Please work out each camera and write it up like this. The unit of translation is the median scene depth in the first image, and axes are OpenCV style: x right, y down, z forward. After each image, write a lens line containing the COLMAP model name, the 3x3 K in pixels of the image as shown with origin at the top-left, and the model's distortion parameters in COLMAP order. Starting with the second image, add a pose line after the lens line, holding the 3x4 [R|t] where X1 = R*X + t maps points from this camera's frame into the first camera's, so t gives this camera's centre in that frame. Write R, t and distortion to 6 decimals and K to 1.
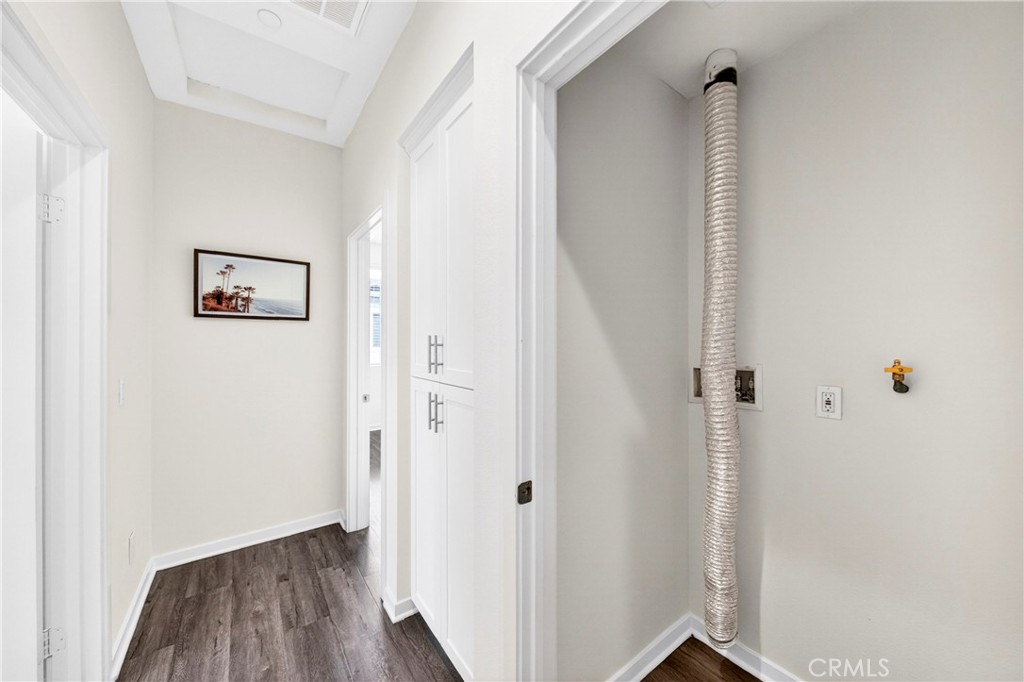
lens RADIAL K [[369.5, 0, 504.1], [0, 369.5, 342.5], [0, 0, 1]] dist [-0.014093, -0.003205]
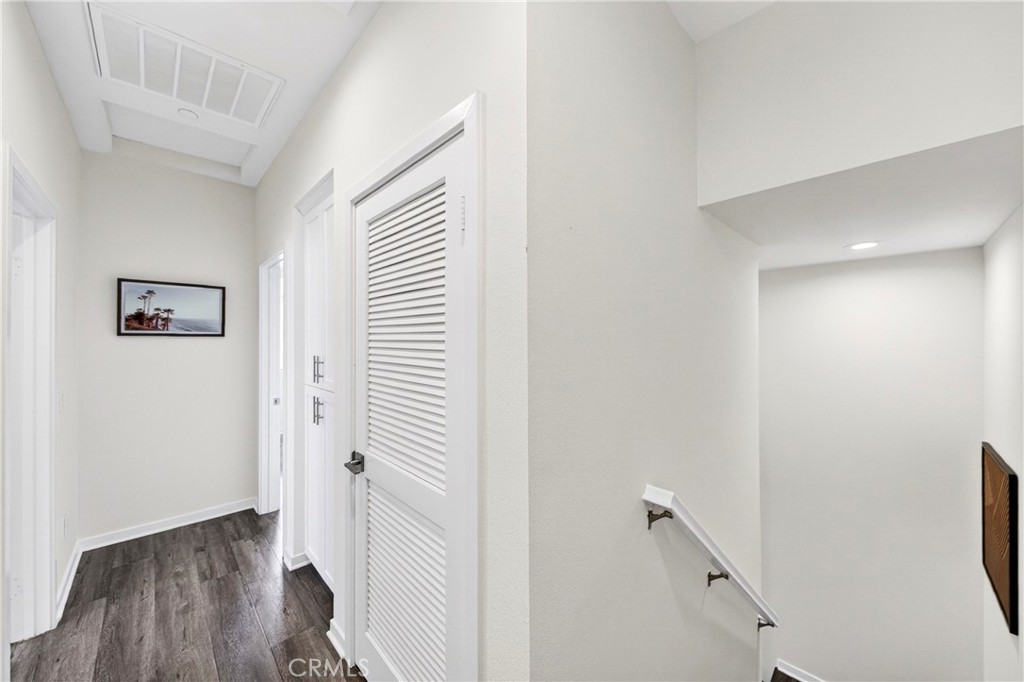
lens RADIAL K [[369.5, 0, 504.1], [0, 369.5, 342.5], [0, 0, 1]] dist [-0.014093, -0.003205]
pose [[0.989332, 0.000559, 0.145676, 0.229945], [-0.000447, 1.000000, -0.000800, -0.050839], [-0.145677, 0.000726, 0.989332, -0.360282]]
